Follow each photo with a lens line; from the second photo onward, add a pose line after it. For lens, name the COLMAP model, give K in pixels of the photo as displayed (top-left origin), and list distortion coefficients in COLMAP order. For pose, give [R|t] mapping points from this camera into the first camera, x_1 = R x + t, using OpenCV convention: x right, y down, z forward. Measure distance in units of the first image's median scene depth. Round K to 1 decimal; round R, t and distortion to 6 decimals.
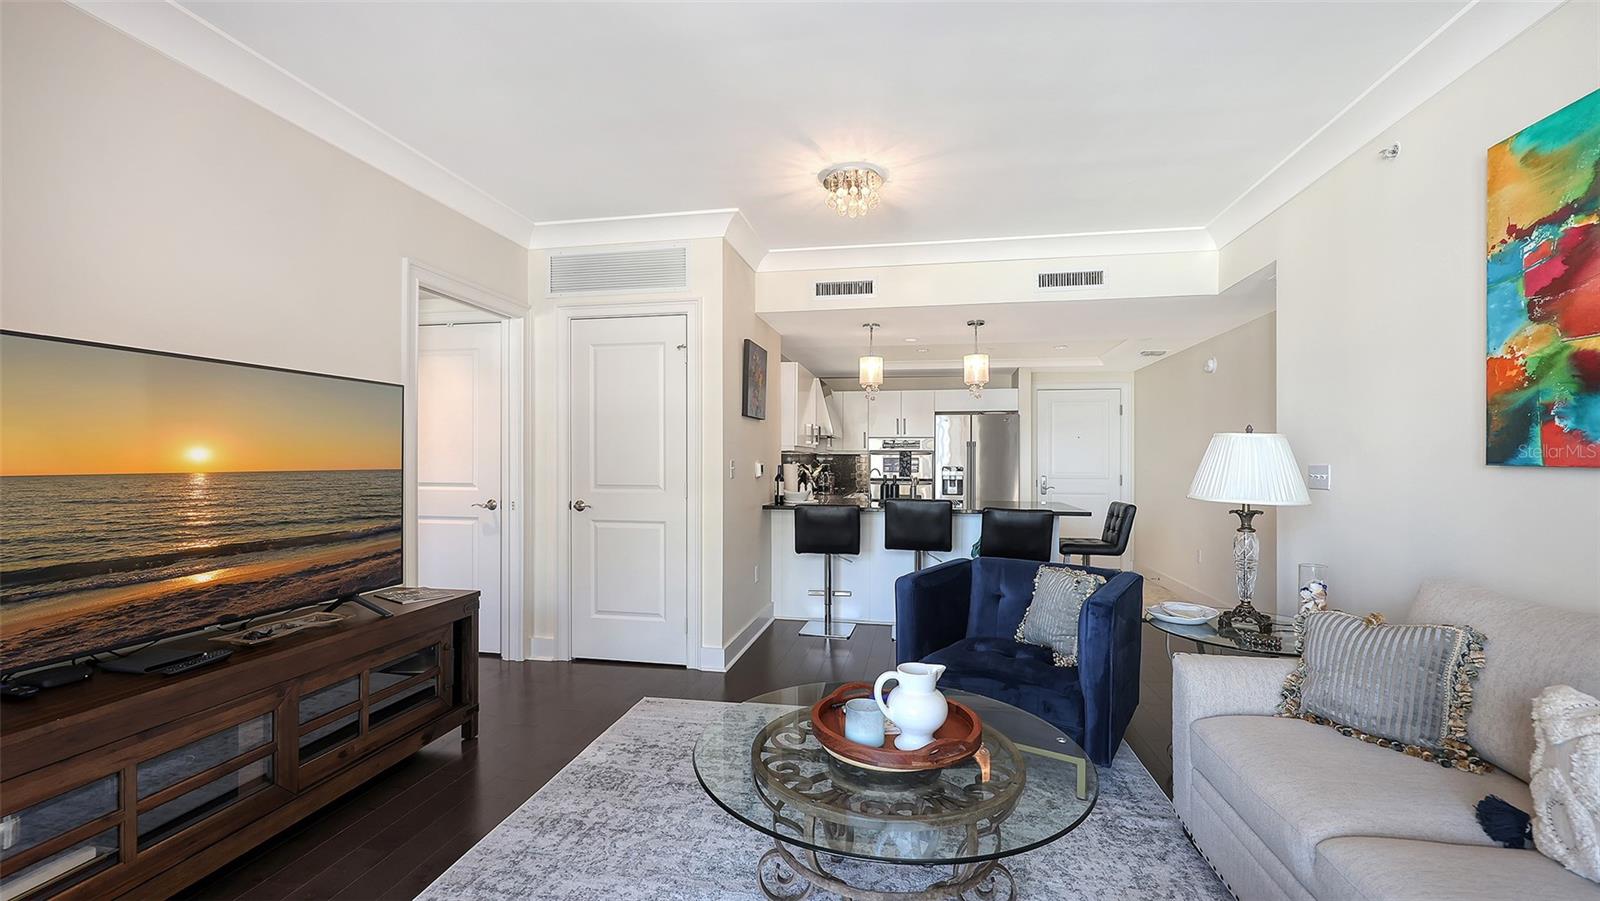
lens RADIAL K [[653.4, 0, 801.9], [0, 653.4, 454.7], [0, 0, 1]] dist [0.002264, 0.000193]
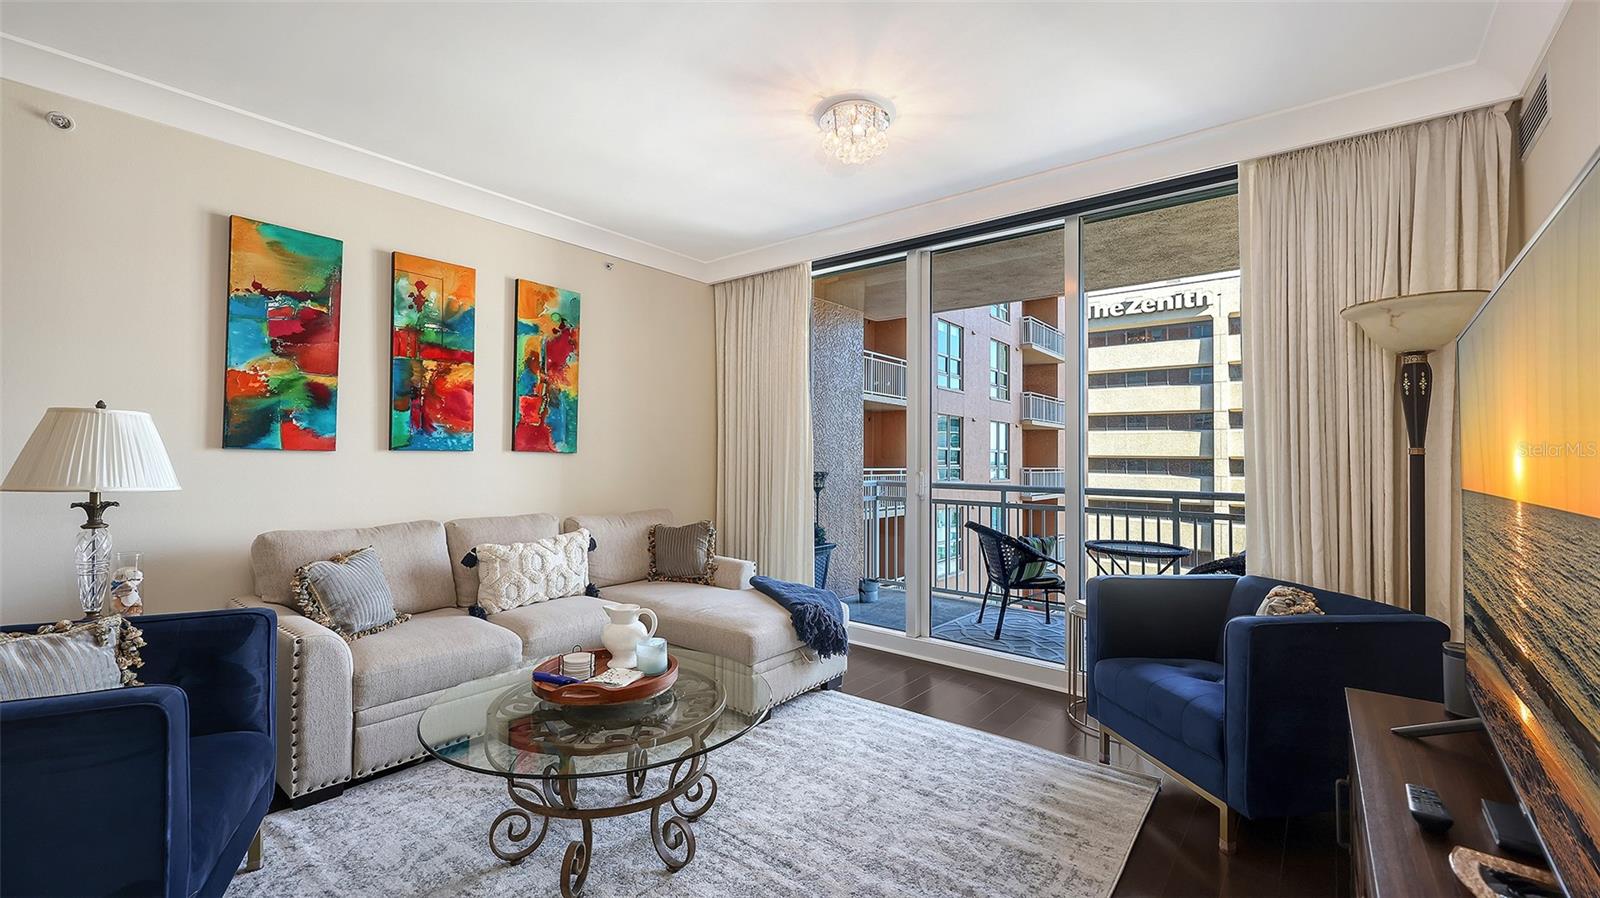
lens RADIAL K [[653.4, 0, 797.9], [0, 653.4, 450.3], [0, 0, 1]] dist [0.002264, 0.000193]
pose [[-0.872752, 0.001044, 0.488163, -0.679737], [-0.008076, 0.999830, -0.016576, 0.034190], [-0.488097, -0.018409, -0.872595, 1.719126]]
